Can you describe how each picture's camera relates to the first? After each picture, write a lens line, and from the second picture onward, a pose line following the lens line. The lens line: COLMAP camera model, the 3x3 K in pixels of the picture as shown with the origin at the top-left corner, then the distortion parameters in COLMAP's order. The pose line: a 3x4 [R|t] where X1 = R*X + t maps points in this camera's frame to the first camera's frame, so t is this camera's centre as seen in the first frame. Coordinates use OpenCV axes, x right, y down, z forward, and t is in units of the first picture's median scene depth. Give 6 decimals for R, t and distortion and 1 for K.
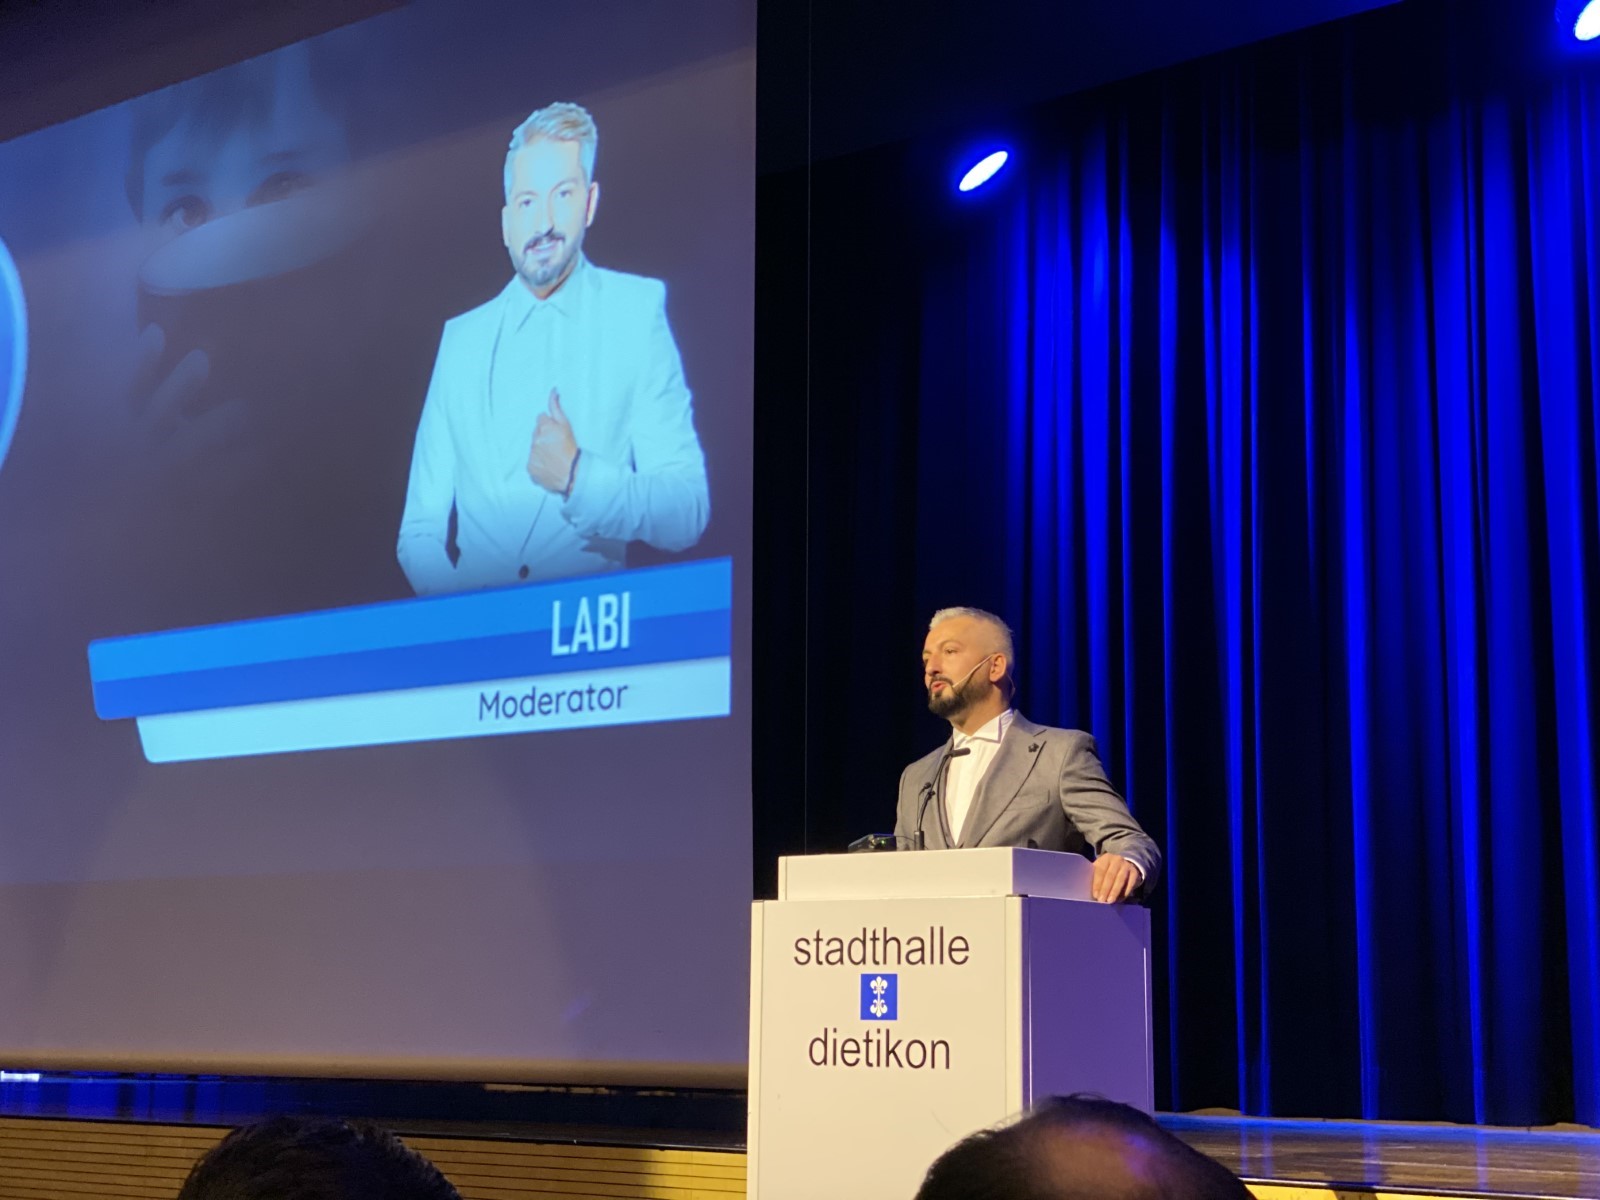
lens RADIAL K [[2390.4, 0, 800.0], [0, 2390.4, 600.0], [0, 0, 1]] dist [0.014653, 0.115303]
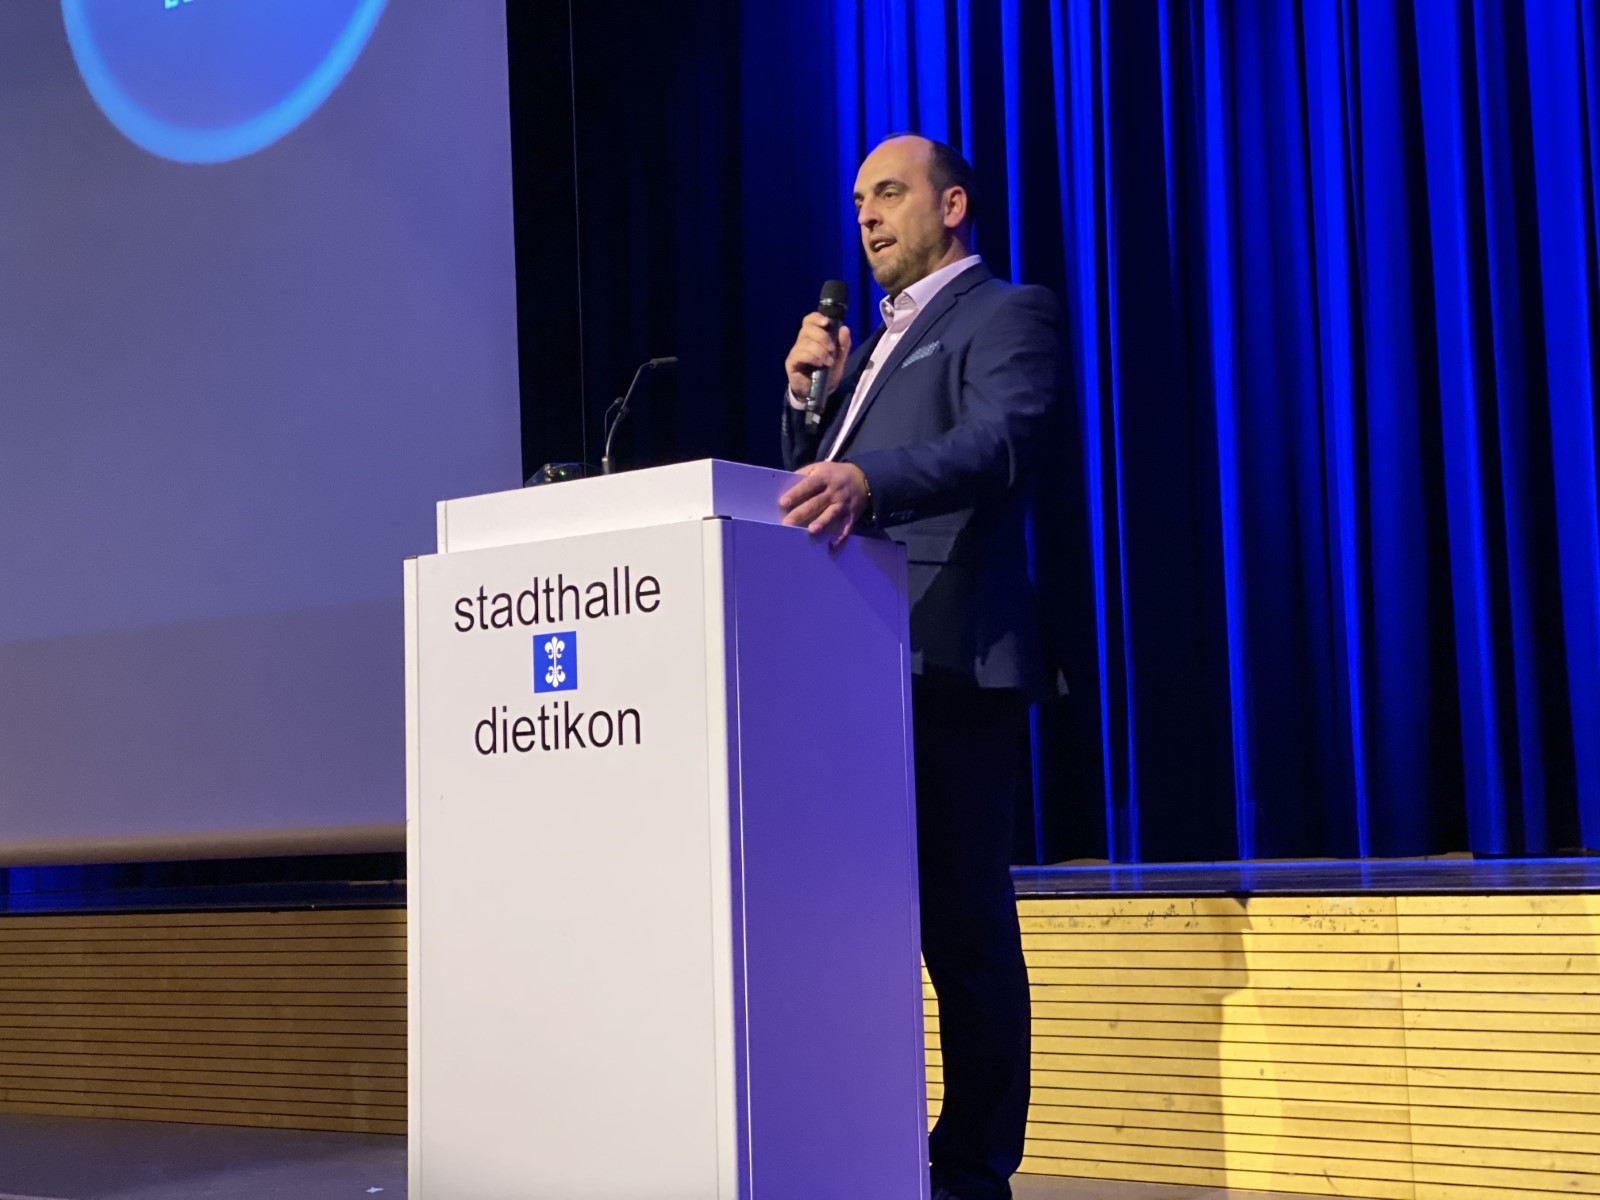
lens RADIAL K [[2390.4, 0, 800.0], [0, 2390.4, 600.0], [0, 0, 1]] dist [0.014653, 0.115303]
pose [[0.998488, -0.044058, 0.032887, 0.041913], [0.041507, 0.996350, 0.074589, 0.042993], [-0.036053, -0.073111, 0.996672, 0.103315]]
